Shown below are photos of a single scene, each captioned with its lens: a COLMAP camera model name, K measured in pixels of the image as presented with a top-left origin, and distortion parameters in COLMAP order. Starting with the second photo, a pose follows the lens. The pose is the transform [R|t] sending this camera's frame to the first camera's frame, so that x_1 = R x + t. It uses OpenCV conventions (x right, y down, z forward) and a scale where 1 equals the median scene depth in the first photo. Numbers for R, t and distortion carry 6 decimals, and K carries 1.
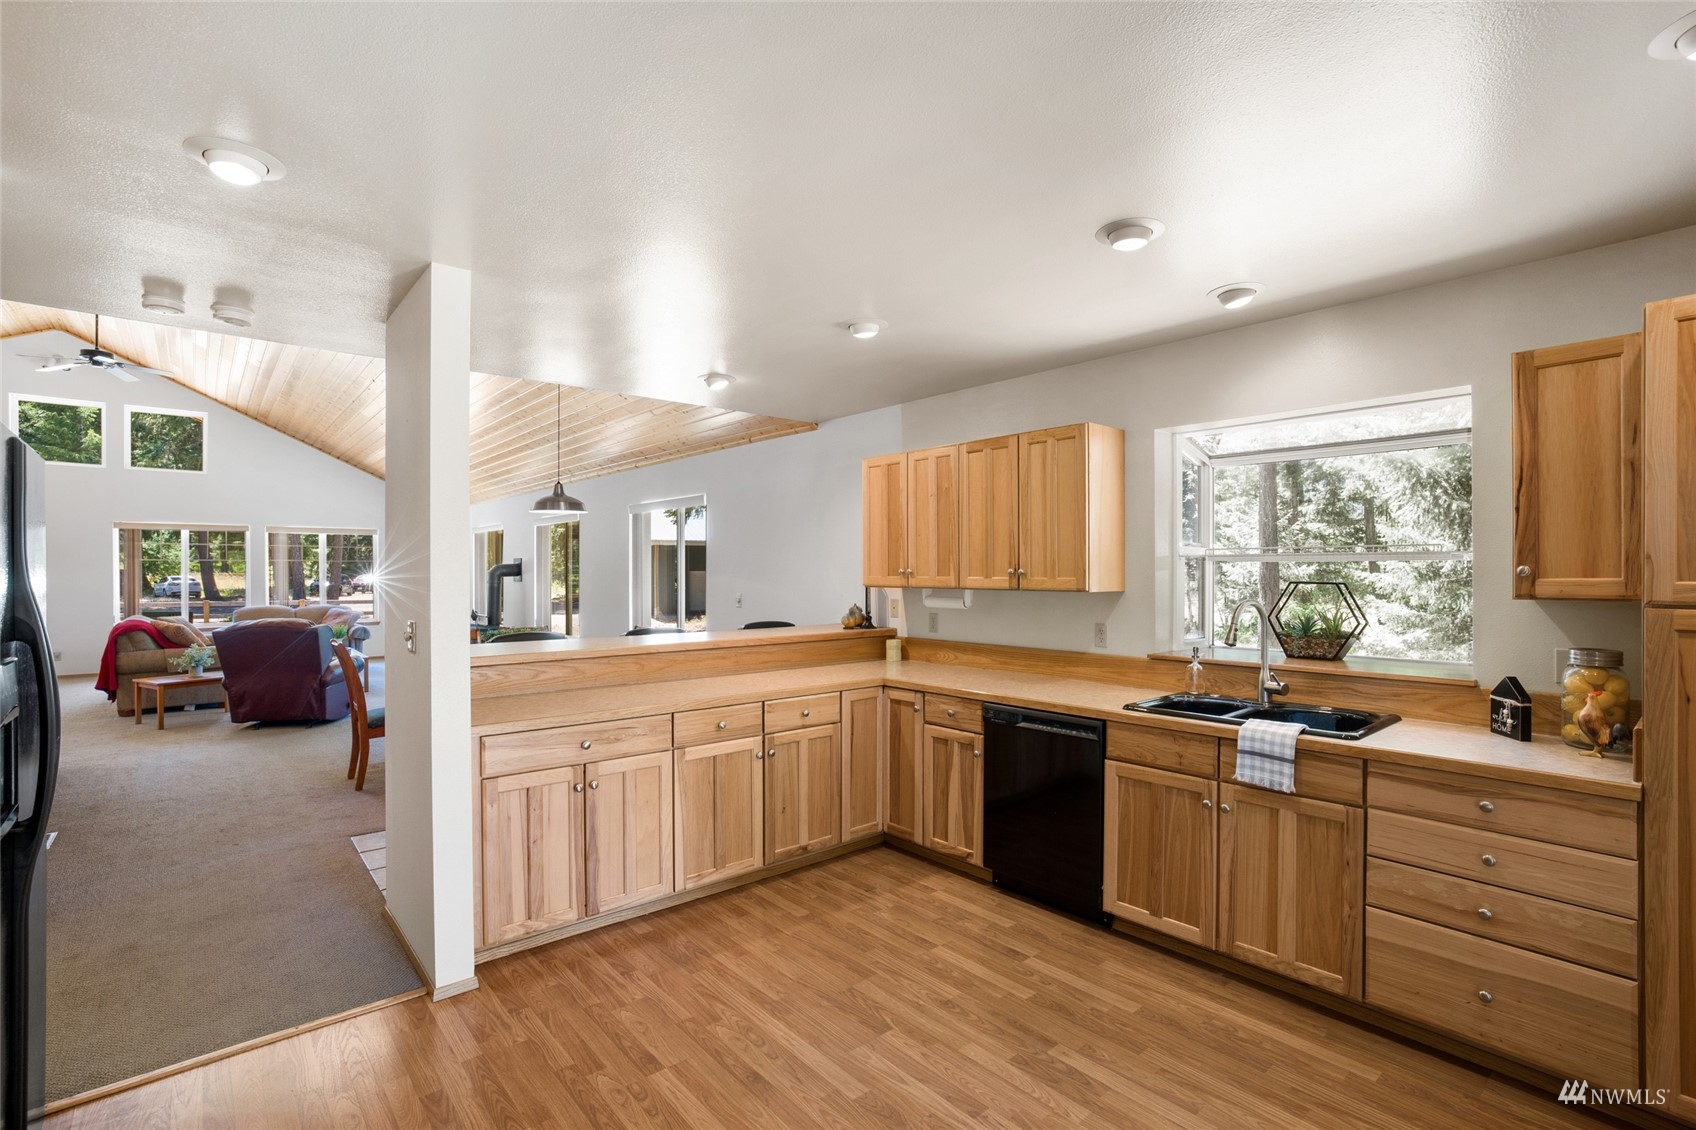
lens RADIAL K [[793.3, 0, 848.0], [0, 793.3, 565.0], [0, 0, 1]] dist [-0.054305, 0.035003]
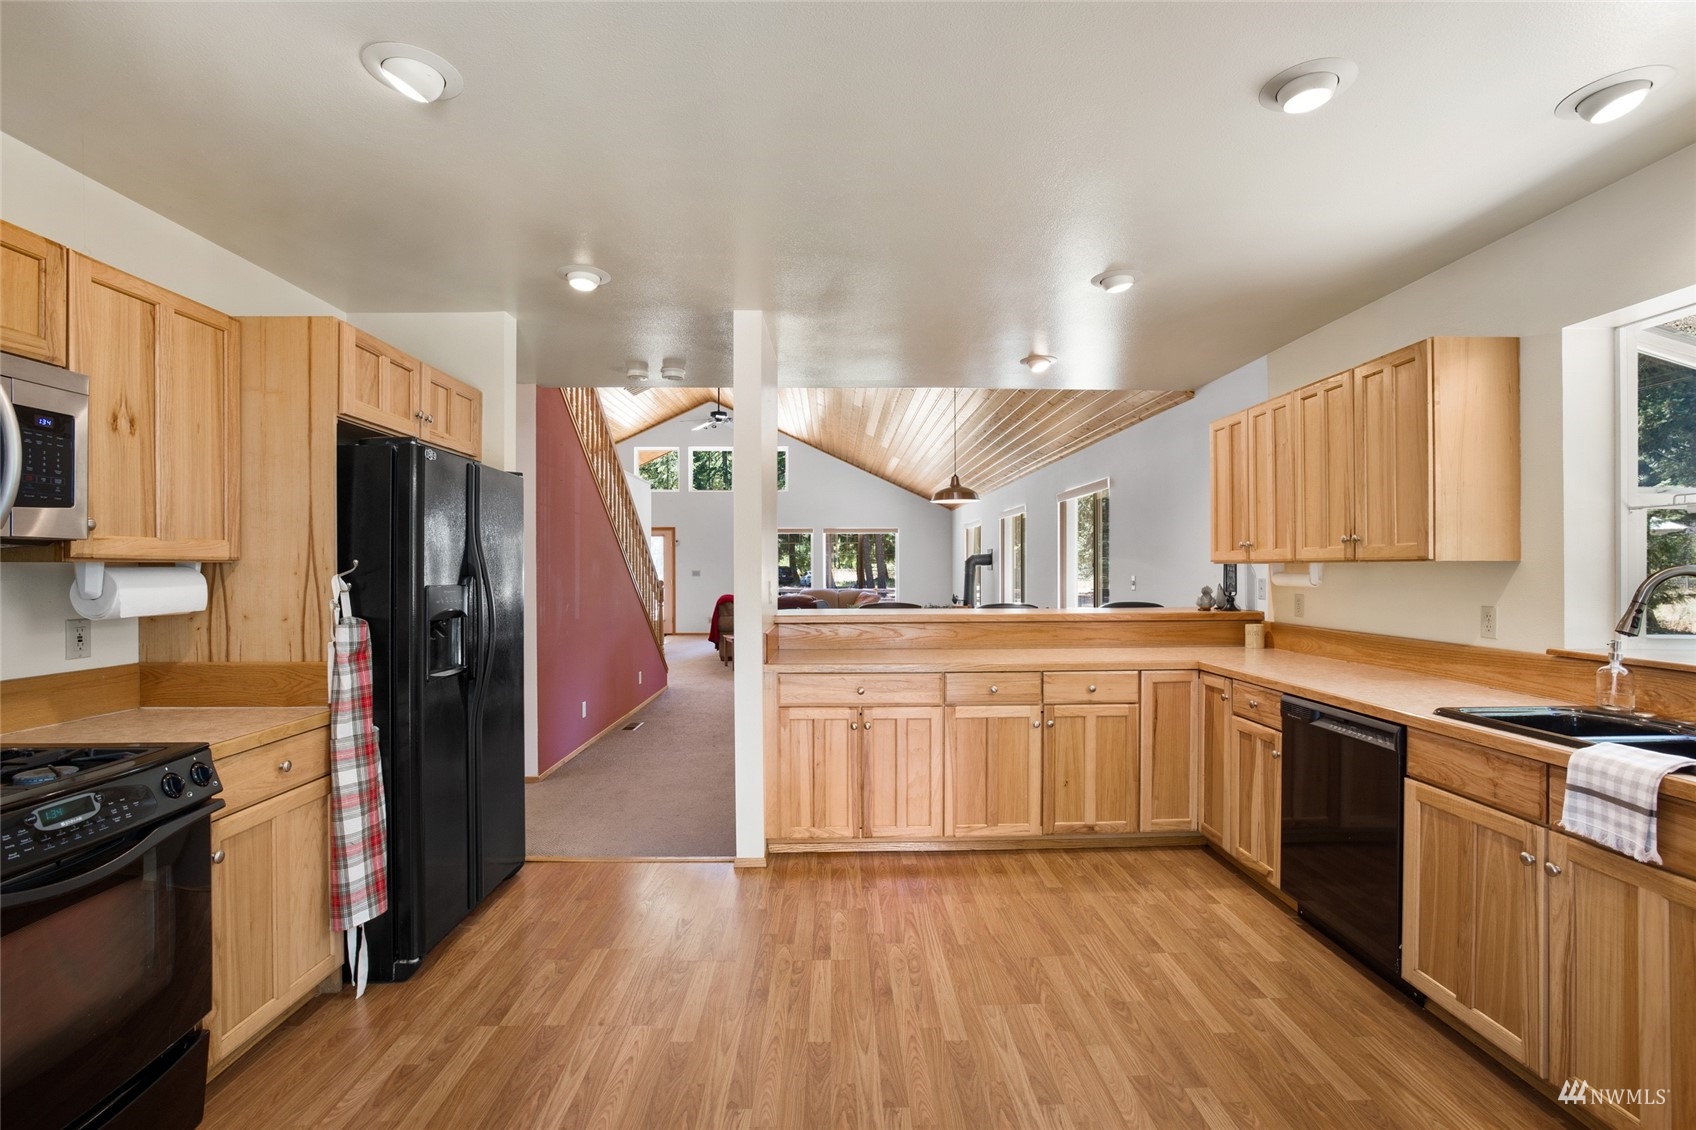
lens RADIAL K [[765.7, 0, 848.0], [0, 765.7, 565.0], [0, 0, 1]] dist [-0.031483, 0.014958]
pose [[0.774353, -0.005060, -0.632734, 0.336336], [0.007316, 0.999973, 0.000957, 0.034471], [0.632712, -0.005370, 0.774369, 0.090142]]
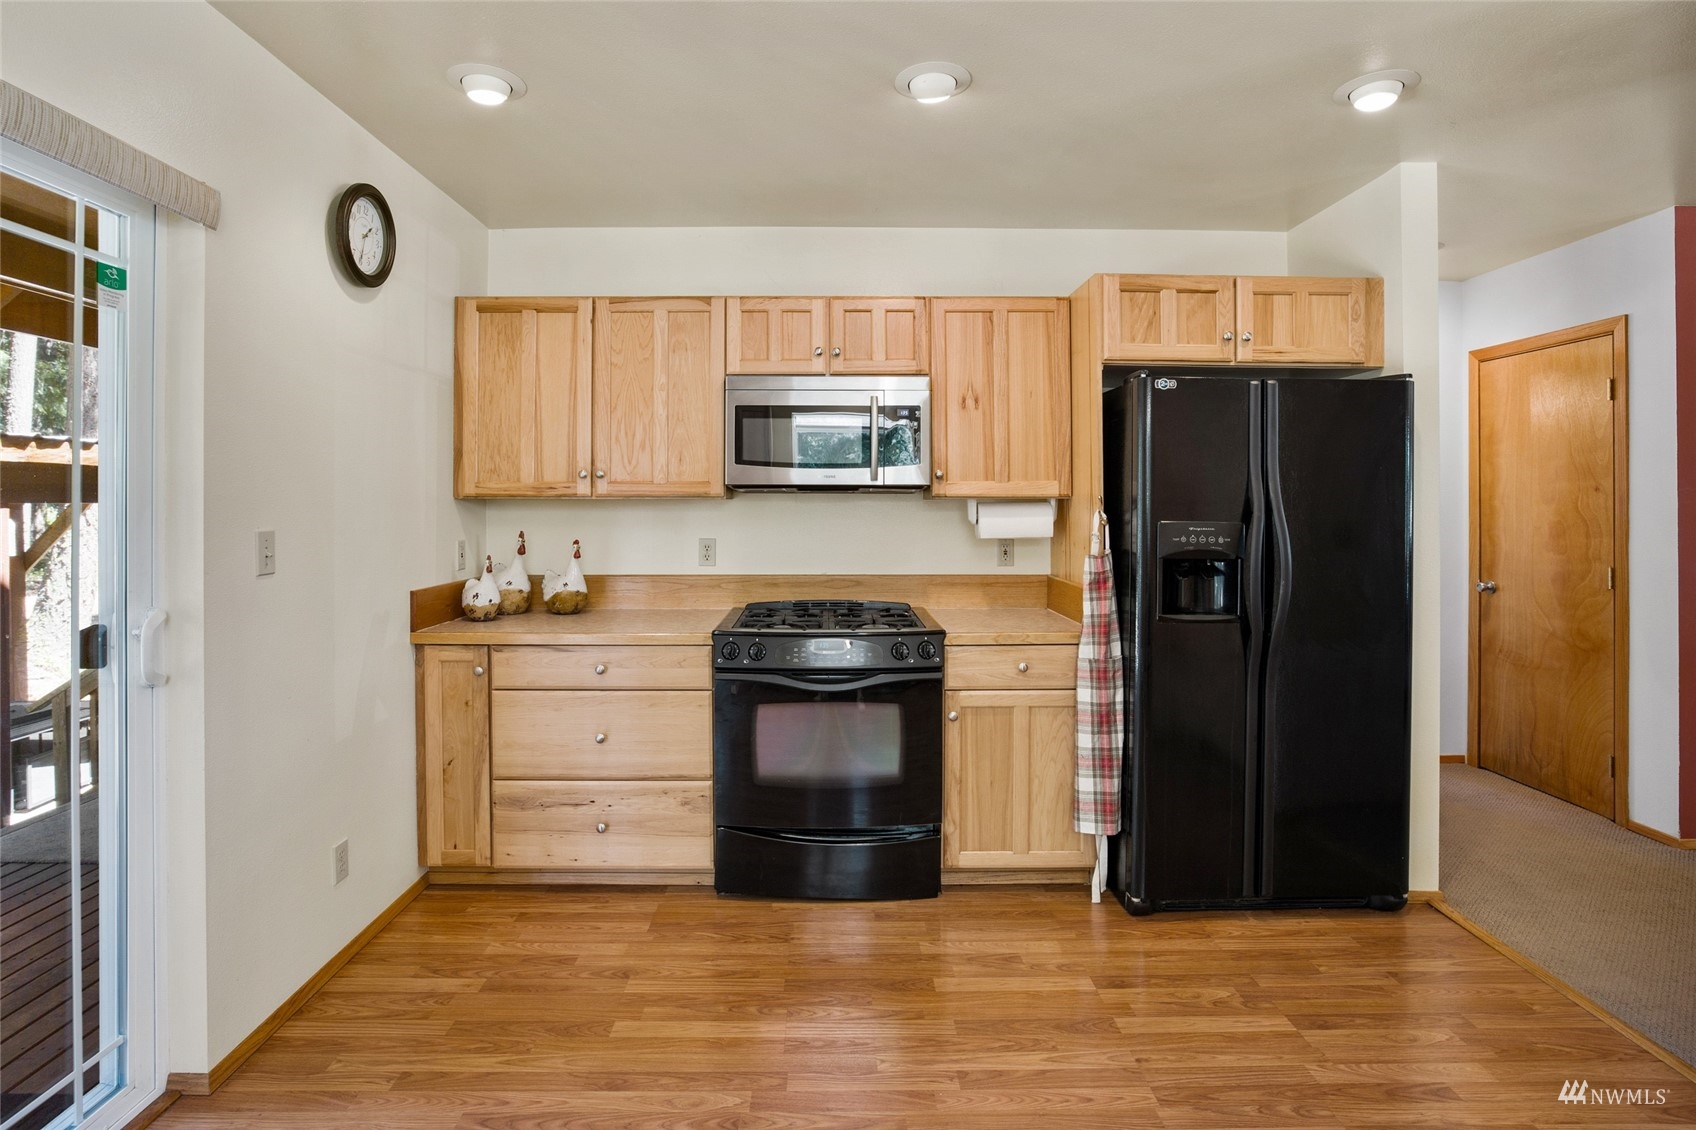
lens RADIAL K [[840.4, 0, 843.6], [0, 840.4, 507.9], [0, 0, 1]] dist [-0.037272, 0.020956]
pose [[-0.640381, 0.001494, -0.768056, 0.338210], [0.004414, 0.999989, -0.001735, 0.039367], [0.768045, -0.004501, -0.640381, 0.668776]]
